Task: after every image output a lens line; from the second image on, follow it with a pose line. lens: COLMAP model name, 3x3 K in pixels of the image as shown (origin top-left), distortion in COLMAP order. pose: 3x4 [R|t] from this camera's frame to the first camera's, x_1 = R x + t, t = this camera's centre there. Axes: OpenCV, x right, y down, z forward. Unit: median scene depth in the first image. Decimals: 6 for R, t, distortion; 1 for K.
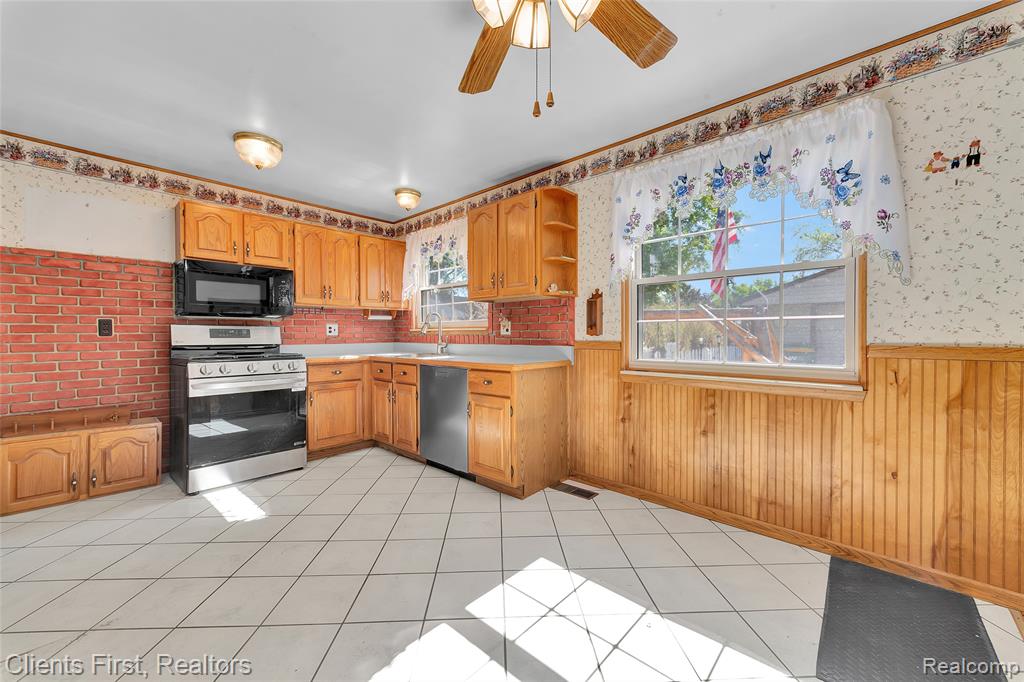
lens RADIAL K [[397.8, 0, 512.6], [0, 397.8, 338.8], [0, 0, 1]] dist [0.007120, -0.000524]
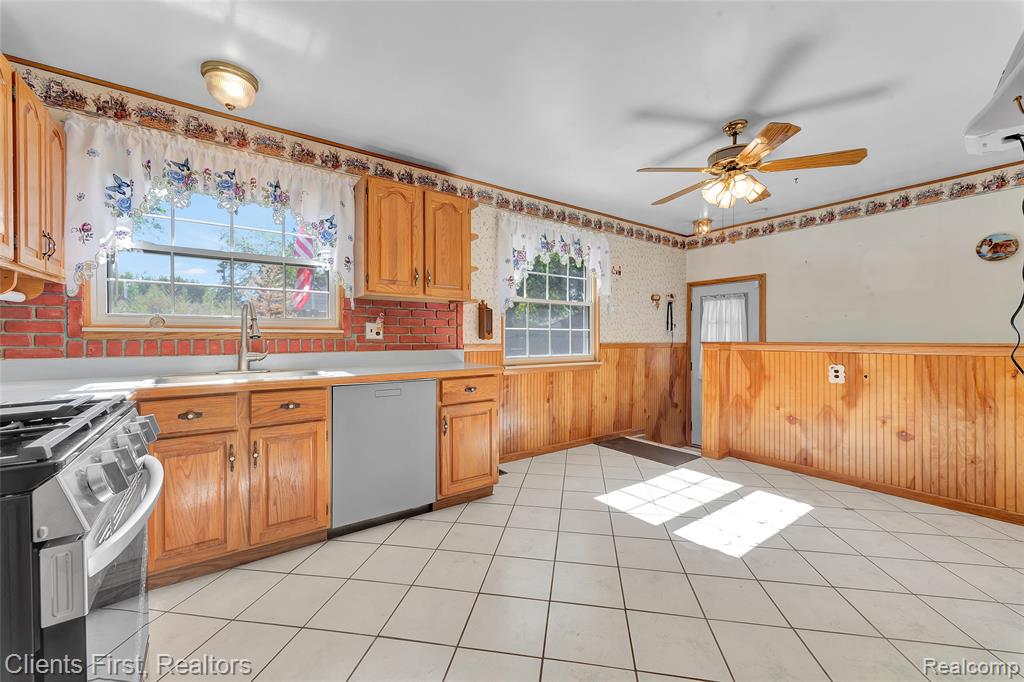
lens RADIAL K [[397.8, 0, 509.9], [0, 397.8, 339.3], [0, 0, 1]] dist [0.007120, -0.000524]
pose [[0.211561, -0.004078, 0.977356, -0.802491], [0.008613, 0.999960, 0.002308, -0.009577], [-0.977327, 0.007930, 0.211588, 0.582988]]
